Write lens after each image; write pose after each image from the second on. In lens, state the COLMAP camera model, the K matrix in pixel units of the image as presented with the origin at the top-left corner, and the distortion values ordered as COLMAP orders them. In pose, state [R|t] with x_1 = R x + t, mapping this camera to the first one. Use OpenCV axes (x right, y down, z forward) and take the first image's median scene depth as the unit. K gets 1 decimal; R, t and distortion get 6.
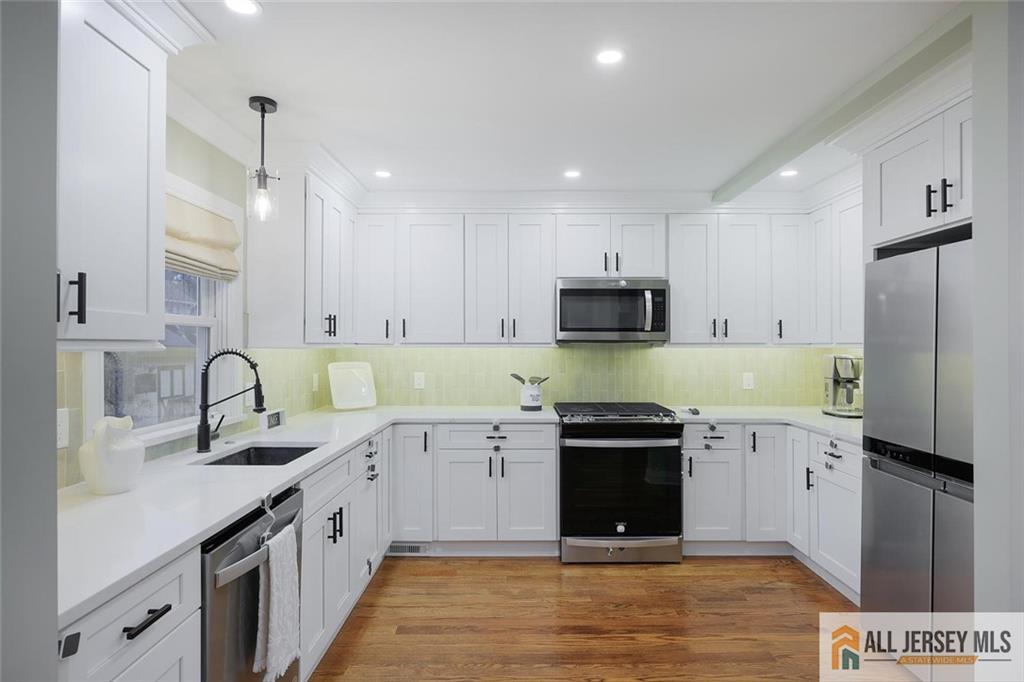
lens RADIAL K [[544.2, 0, 557.9], [0, 544.2, 345.1], [0, 0, 1]] dist [0.003378, -0.002832]
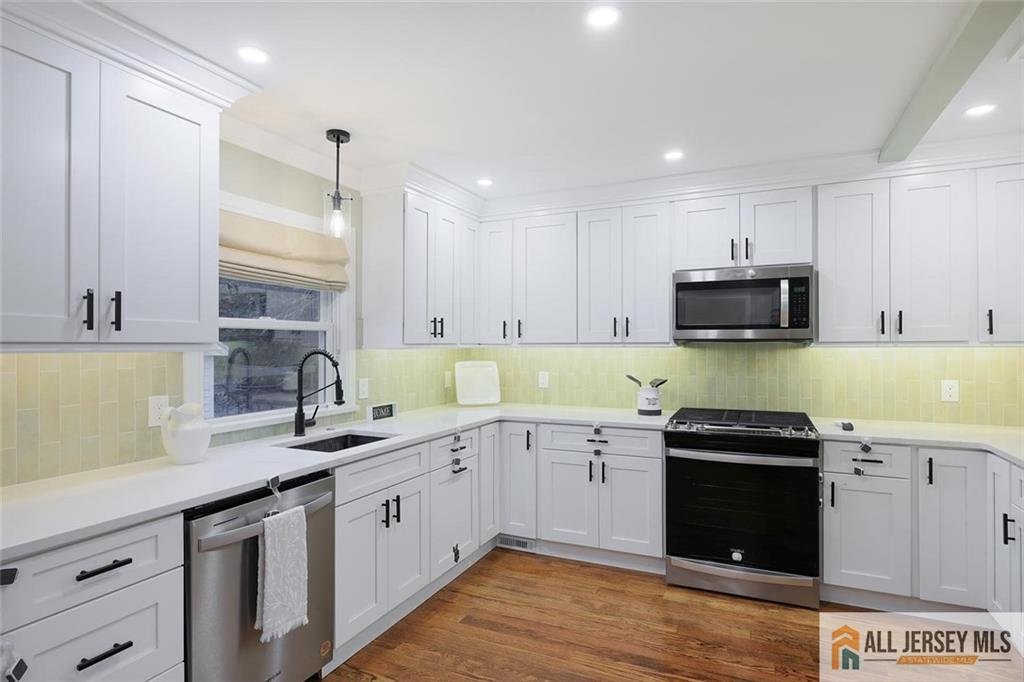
lens RADIAL K [[544.2, 0, 543.0], [0, 544.2, 345.9], [0, 0, 1]] dist [0.003378, -0.002832]
pose [[0.907790, -0.002176, -0.419419, 0.203670], [0.003435, 0.999992, 0.002246, -0.001135], [0.419410, -0.003479, 0.907790, 0.086456]]
